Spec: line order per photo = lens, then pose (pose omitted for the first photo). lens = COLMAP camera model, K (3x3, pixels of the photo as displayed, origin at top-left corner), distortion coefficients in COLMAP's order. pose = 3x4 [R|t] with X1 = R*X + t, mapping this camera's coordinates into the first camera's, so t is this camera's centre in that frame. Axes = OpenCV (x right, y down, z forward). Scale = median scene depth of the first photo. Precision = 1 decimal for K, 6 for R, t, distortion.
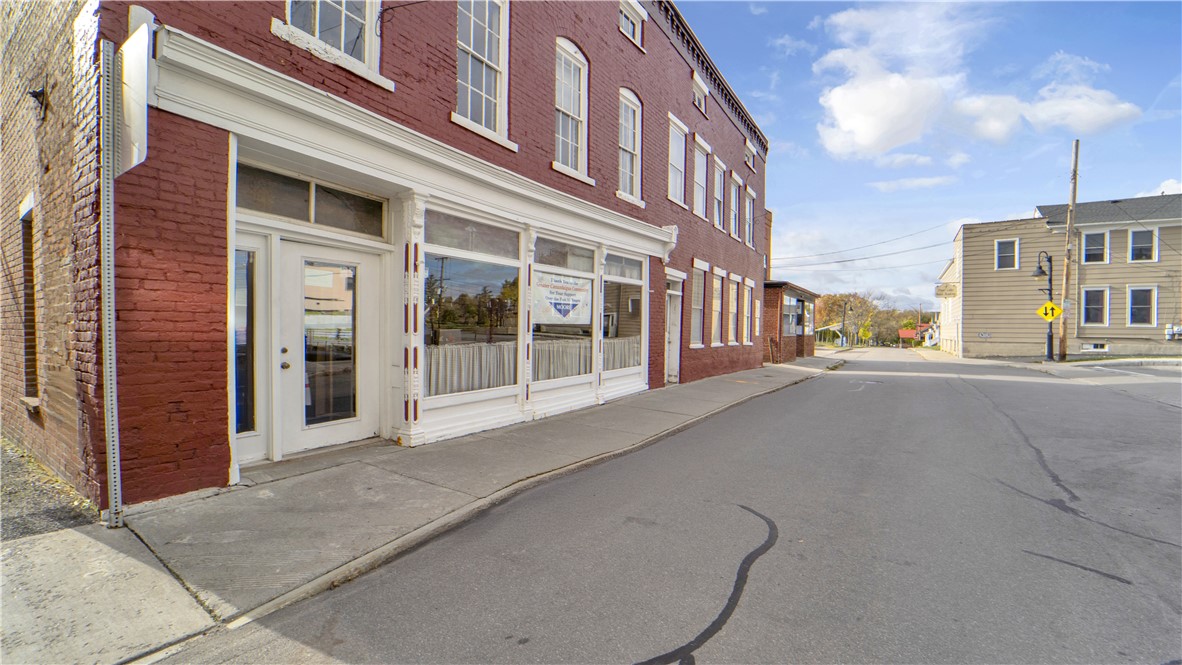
lens RADIAL K [[482.1, 0, 599.6], [0, 482.1, 333.1], [0, 0, 1]] dist [-0.020205, -0.000314]
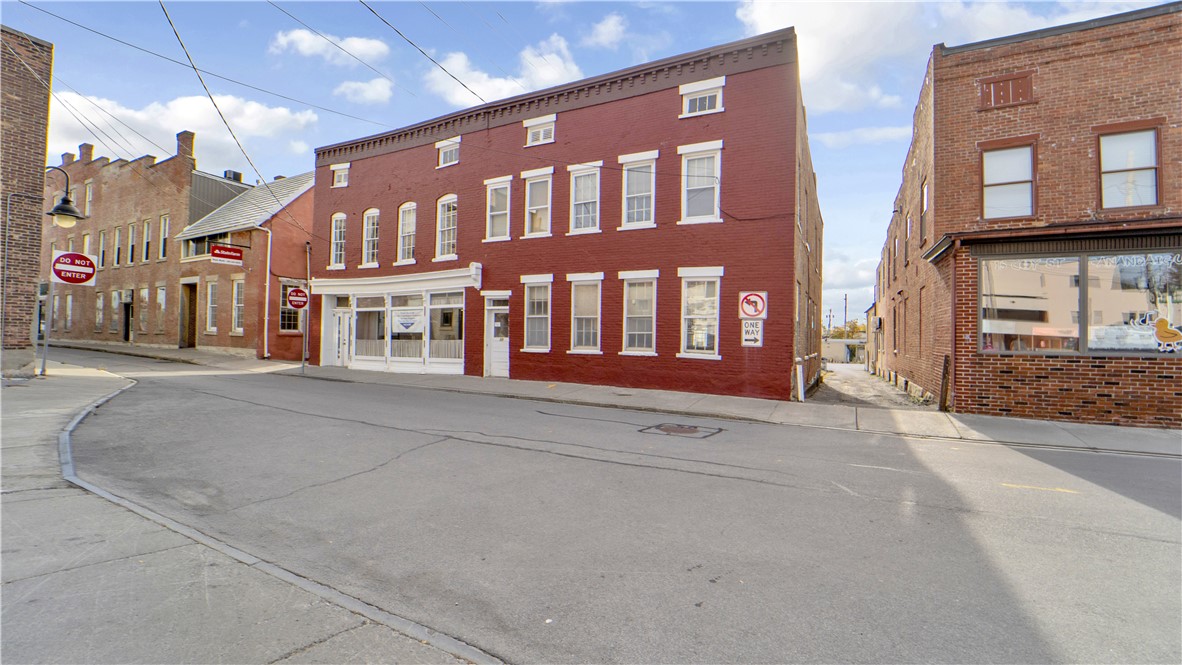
lens RADIAL K [[482.1, 0, 599.6], [0, 482.1, 333.1], [0, 0, 1]] dist [-0.020205, -0.000314]
pose [[0.087123, -0.026701, -0.995840, 1.988686], [-0.025010, 0.999267, -0.028981, 0.022726], [0.995884, 0.027431, 0.086391, 1.555990]]
